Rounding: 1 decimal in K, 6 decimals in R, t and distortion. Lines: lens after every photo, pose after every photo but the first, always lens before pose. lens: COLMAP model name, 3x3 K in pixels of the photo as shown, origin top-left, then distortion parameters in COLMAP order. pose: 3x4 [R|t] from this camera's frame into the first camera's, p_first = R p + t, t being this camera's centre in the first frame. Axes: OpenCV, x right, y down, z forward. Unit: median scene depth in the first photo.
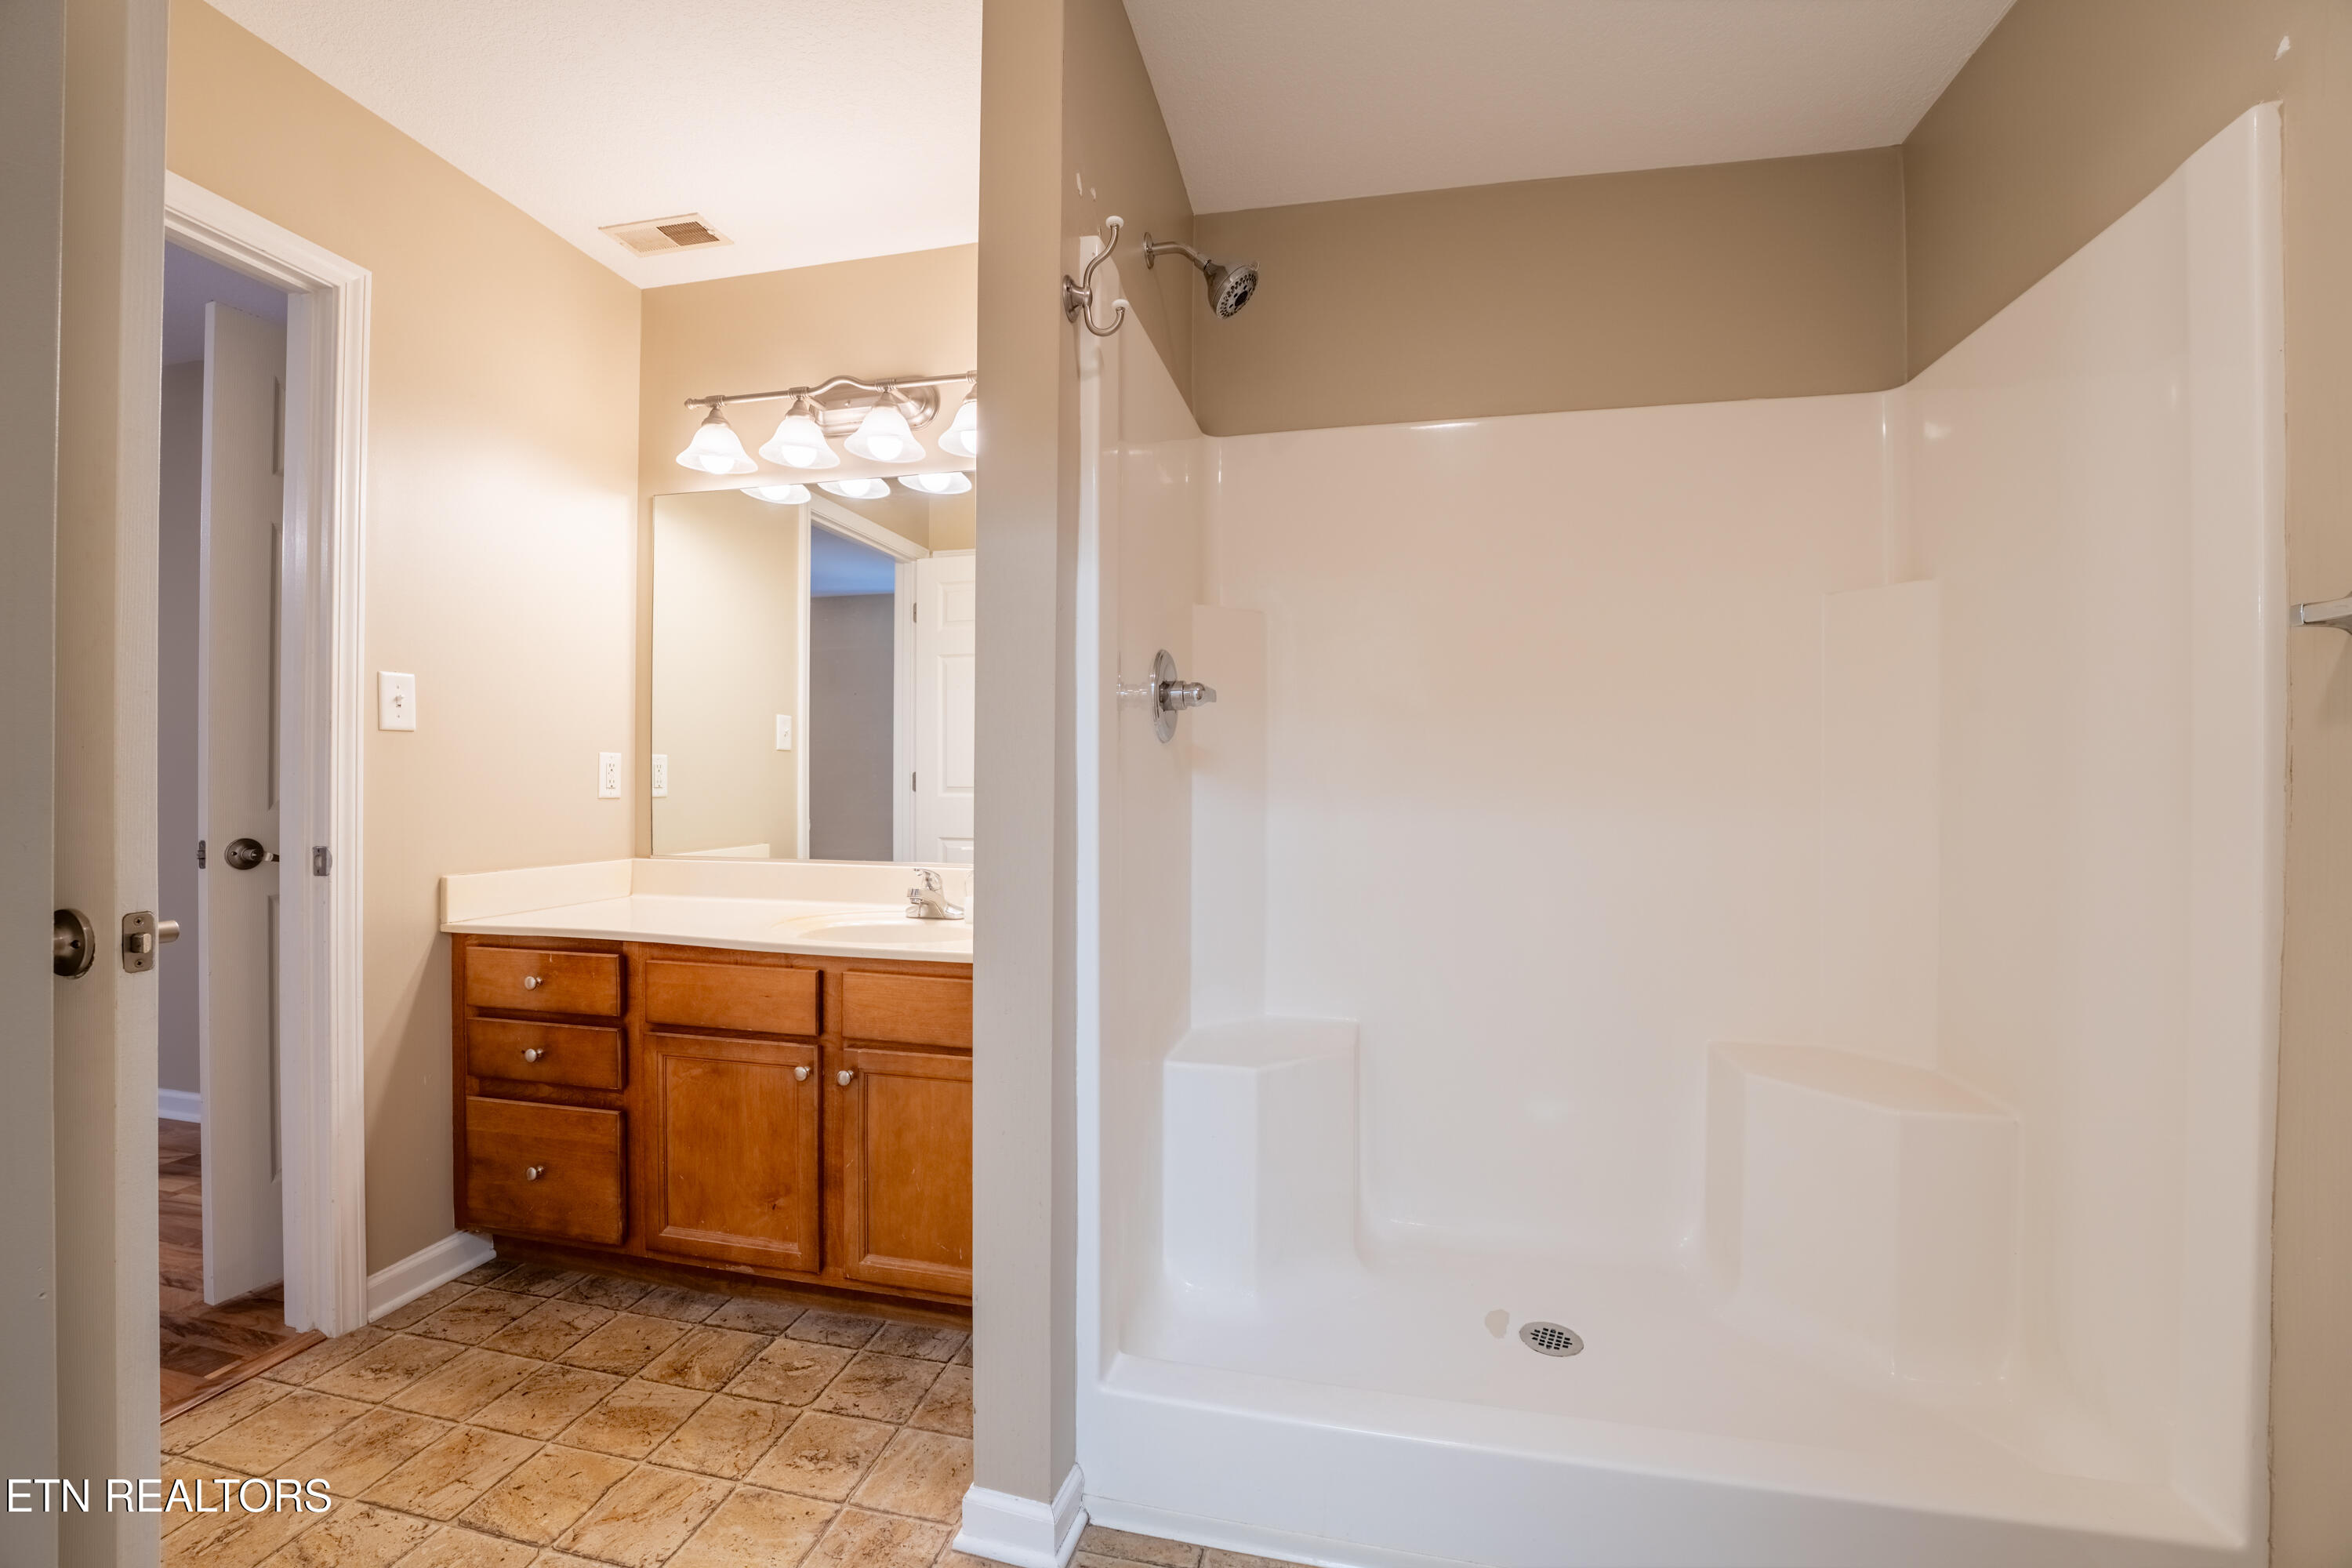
lens RADIAL K [[957.0, 0, 1178.6], [0, 957.0, 783.0], [0, 0, 1]] dist [-0.027838, 0.002885]
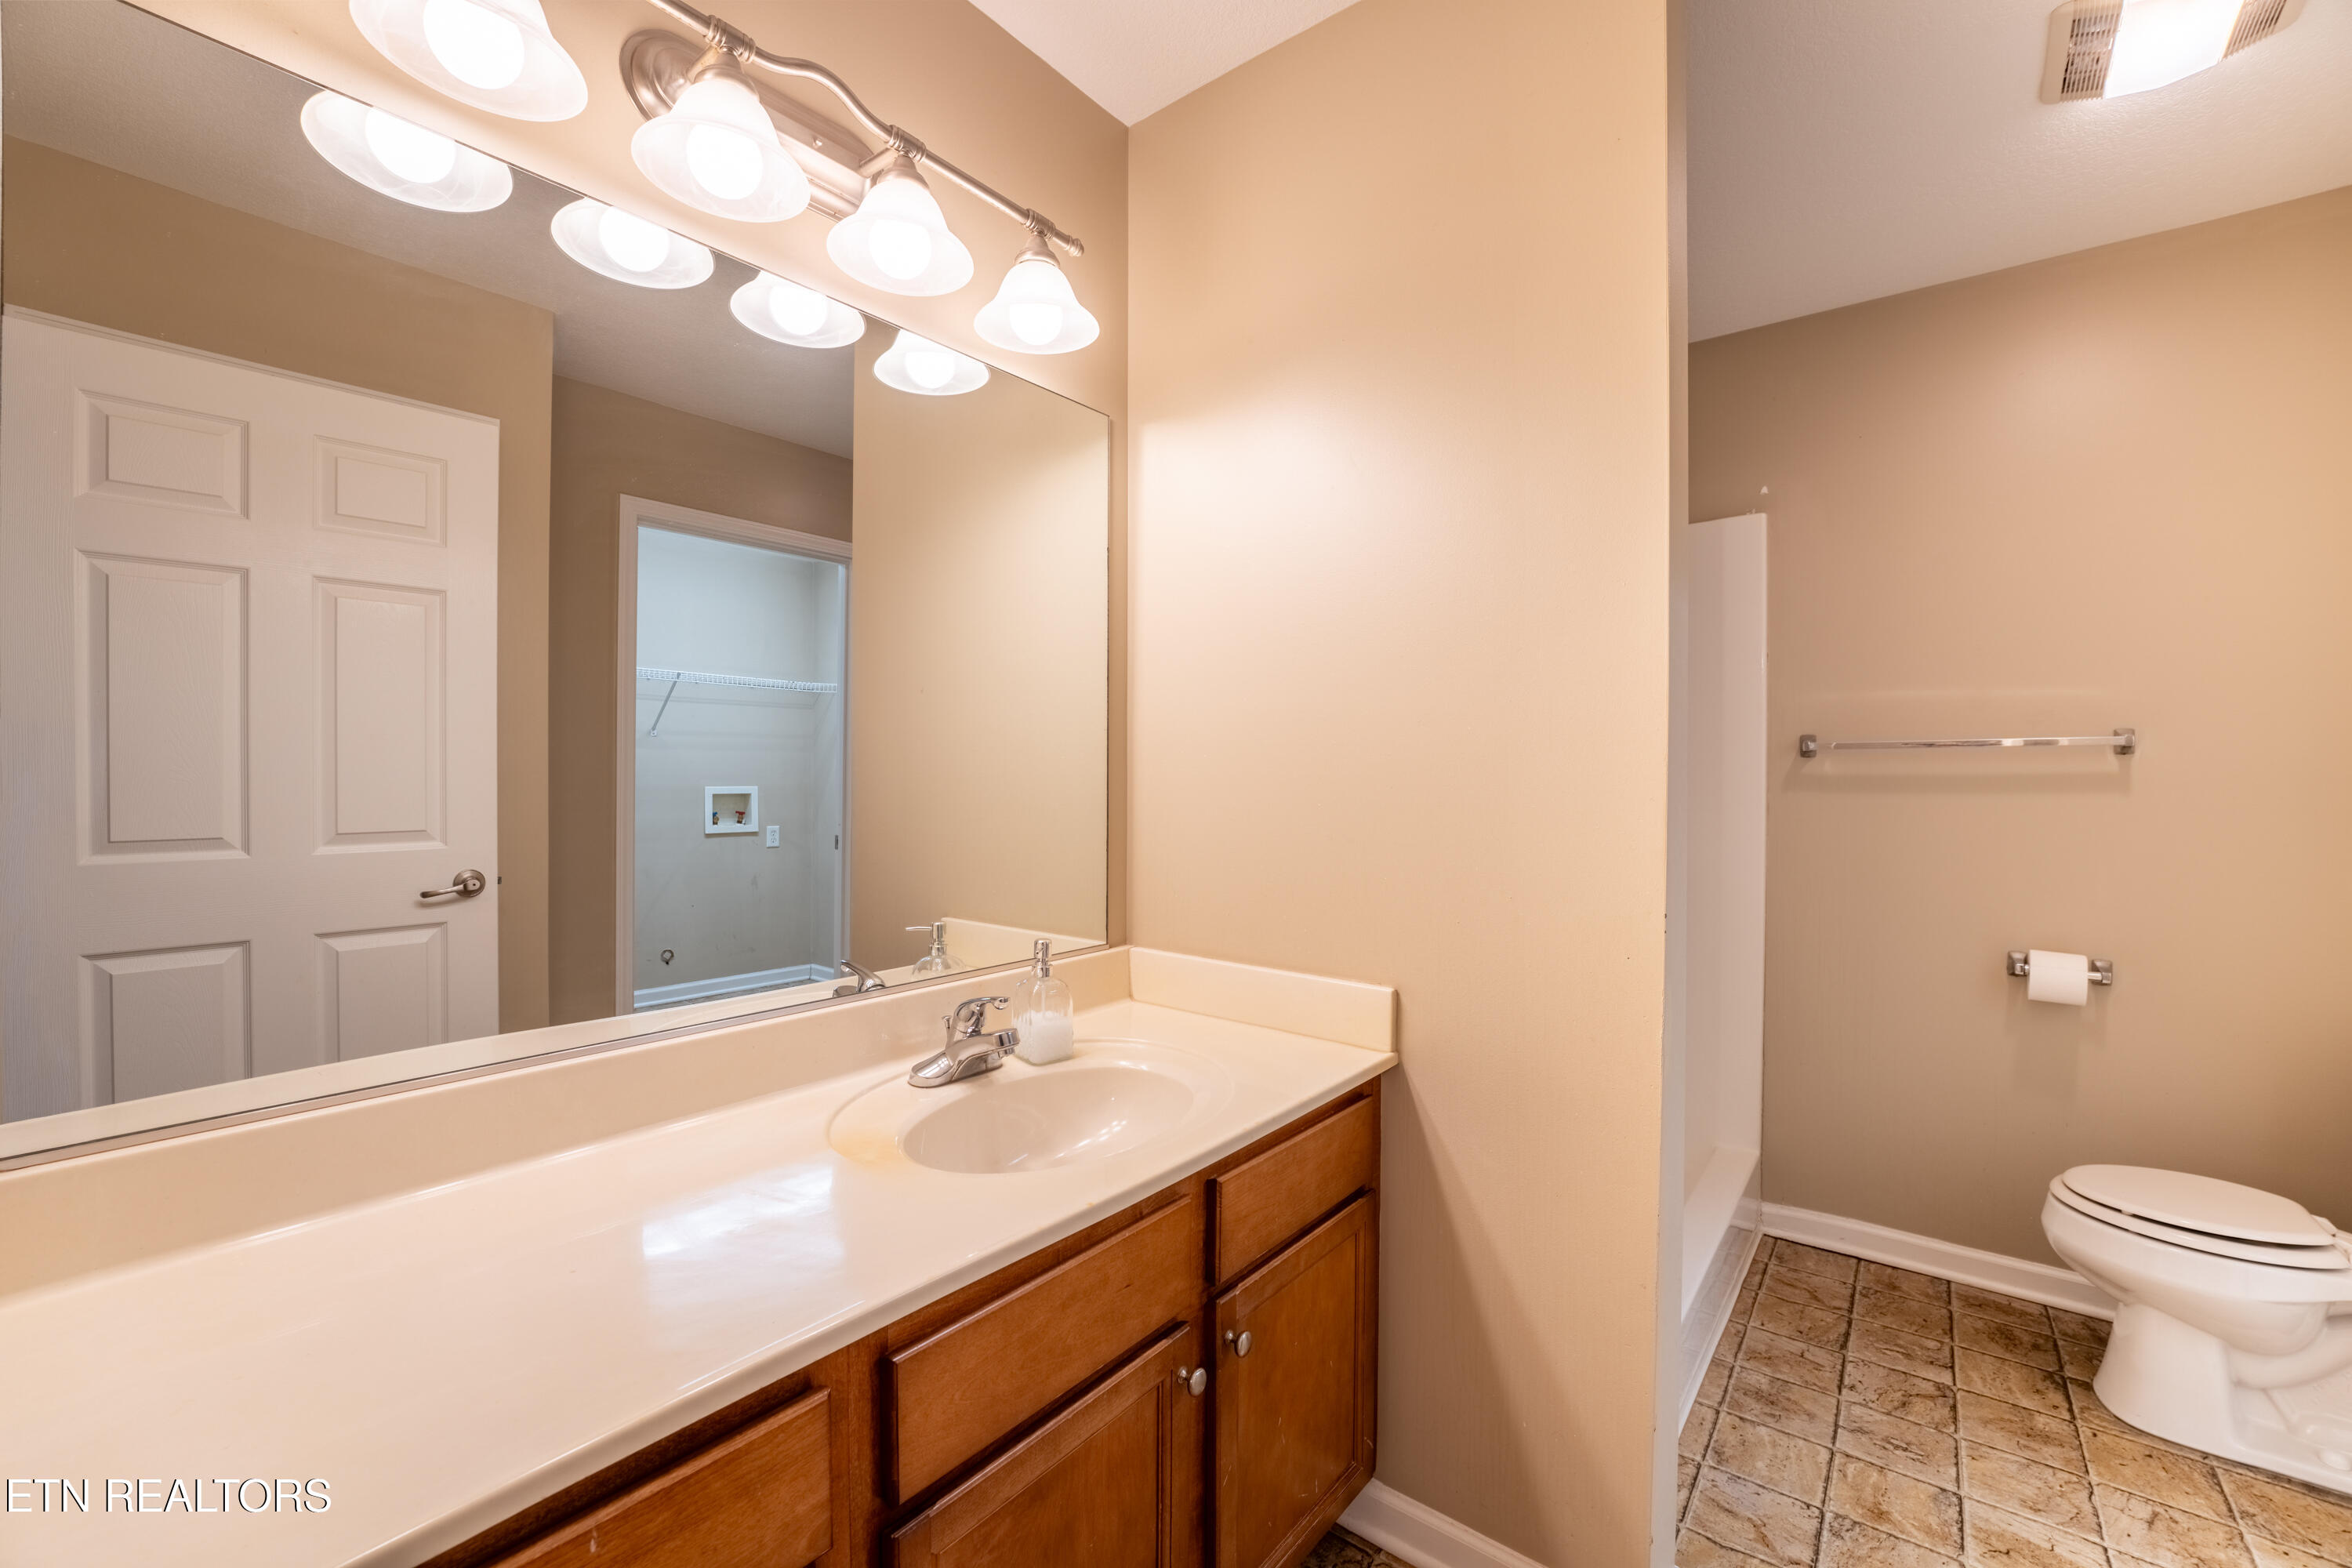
lens RADIAL K [[957.0, 0, 1180.9], [0, 957.0, 780.5], [0, 0, 1]] dist [-0.027838, 0.002885]
pose [[0.434275, -0.011101, 0.900712, -0.908657], [-0.000306, 0.999922, 0.012471, -0.066290], [-0.900780, -0.005691, 0.434238, 0.754112]]
